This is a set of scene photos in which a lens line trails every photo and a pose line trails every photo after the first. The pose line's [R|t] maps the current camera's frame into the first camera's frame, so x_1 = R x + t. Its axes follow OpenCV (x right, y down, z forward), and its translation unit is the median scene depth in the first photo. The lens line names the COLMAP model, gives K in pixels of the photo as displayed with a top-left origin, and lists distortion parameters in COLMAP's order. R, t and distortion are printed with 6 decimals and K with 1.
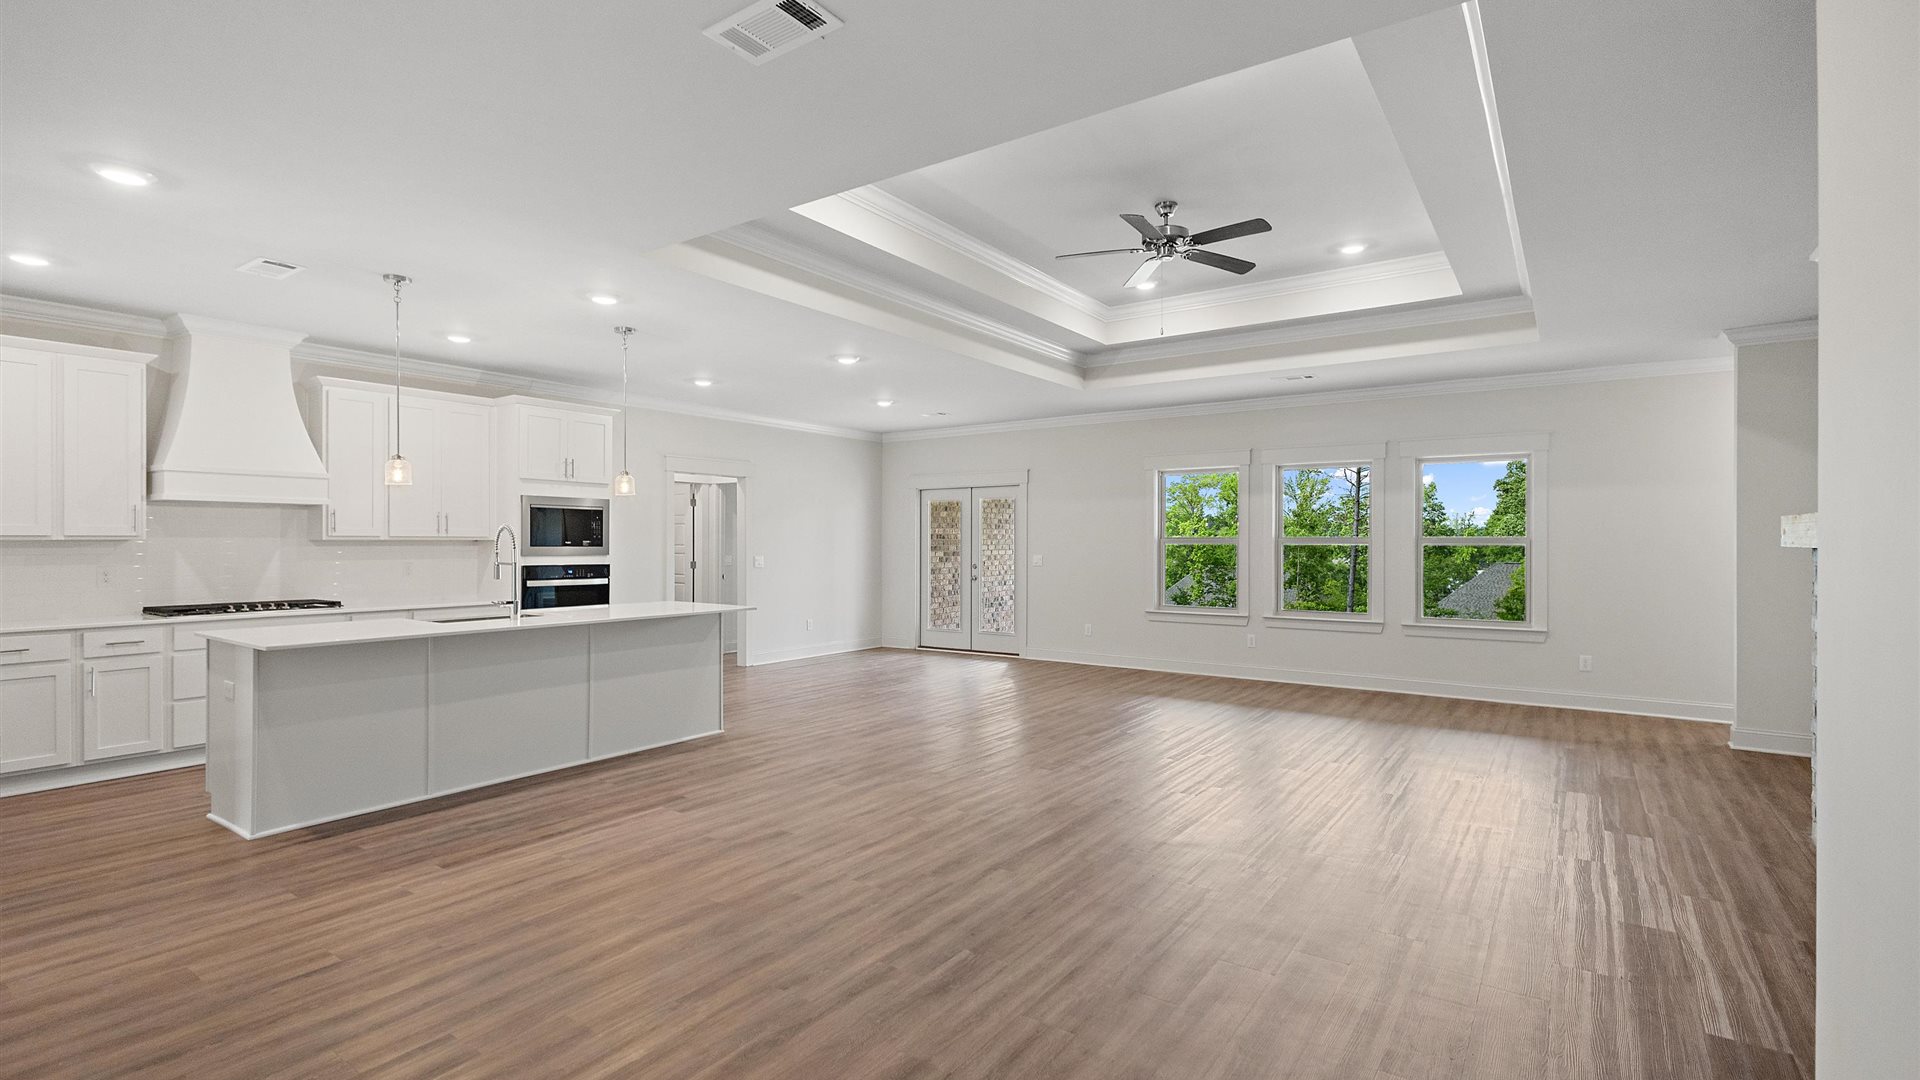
lens RADIAL K [[872.5, 0, 956.6], [0, 872.5, 541.4], [0, 0, 1]] dist [0.003396, -0.000260]
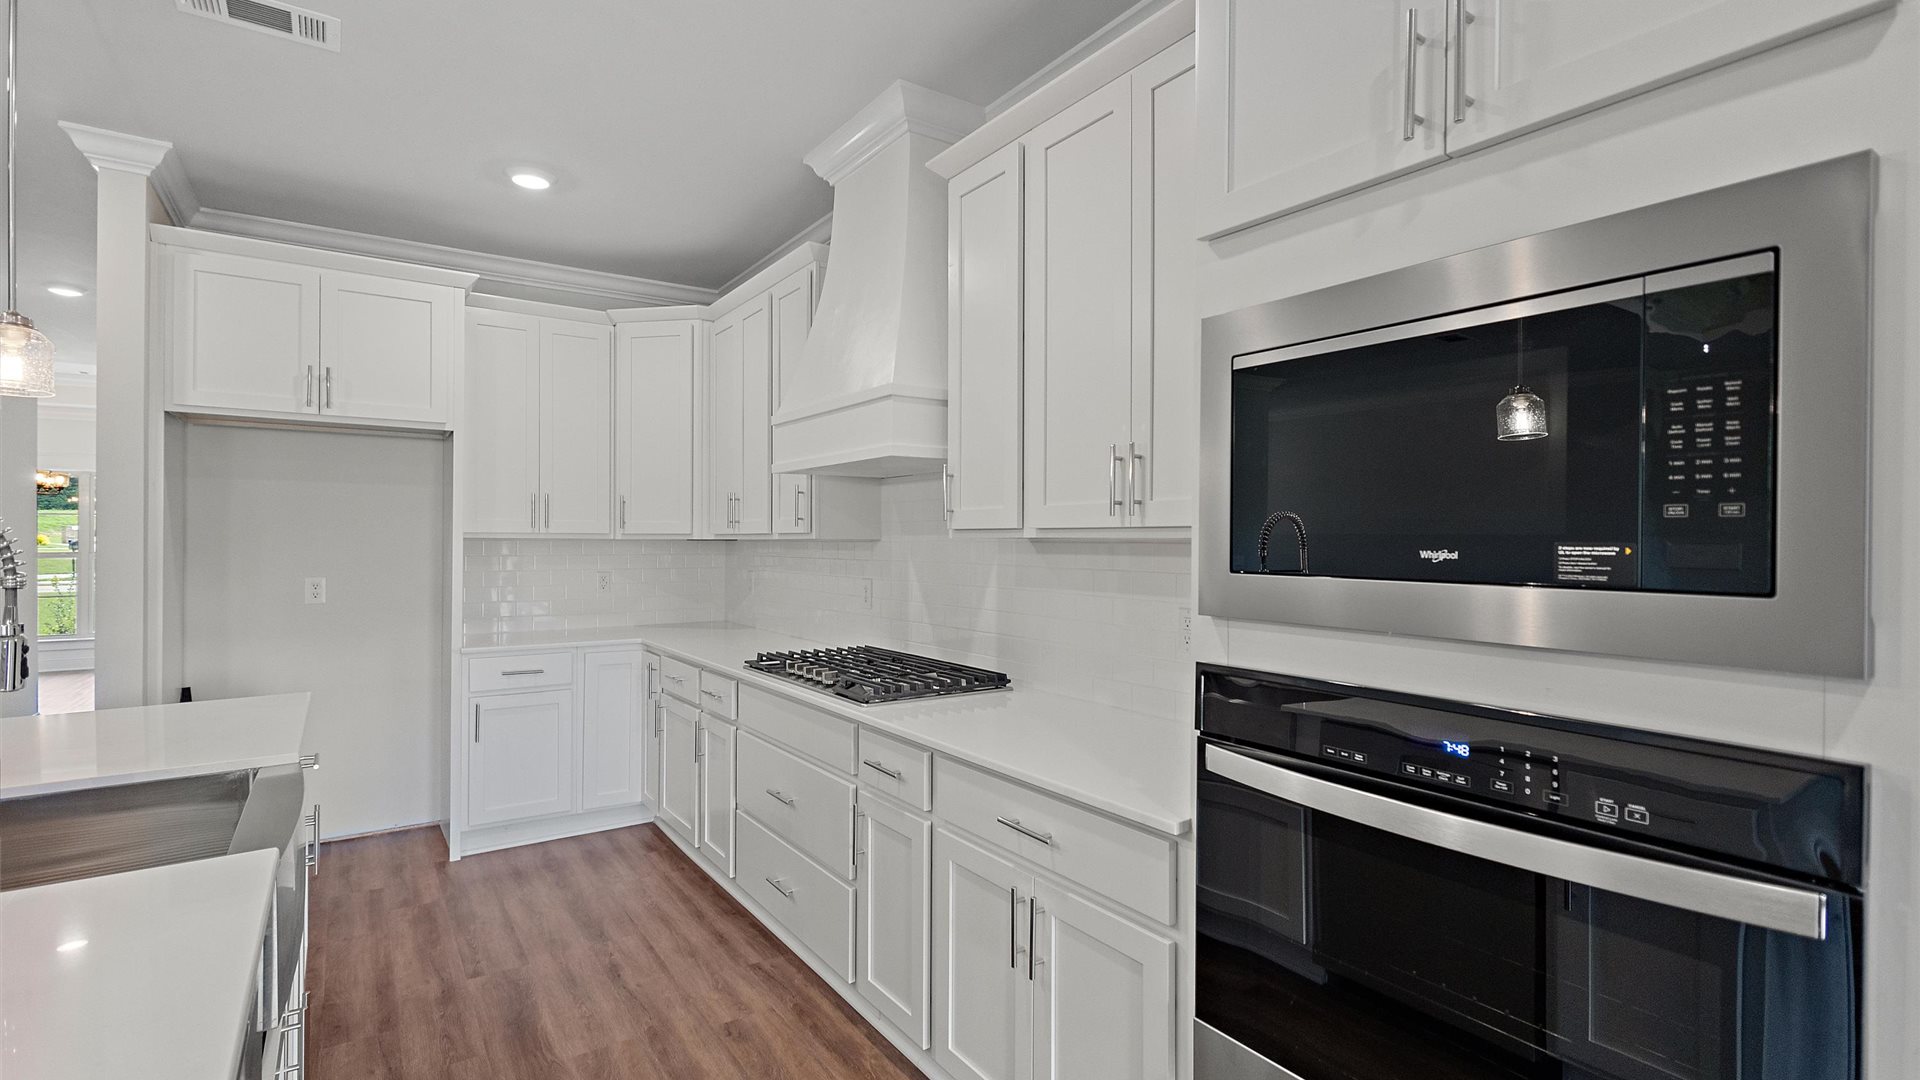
lens RADIAL K [[872.5, 0, 956.6], [0, 872.5, 541.4], [0, 0, 1]] dist [0.003396, -0.000260]
pose [[-0.338121, 0.001744, -0.941101, -0.365862], [-0.000490, 0.999998, 0.002029, -0.001700], [0.941103, 0.001147, -0.338119, 1.307471]]
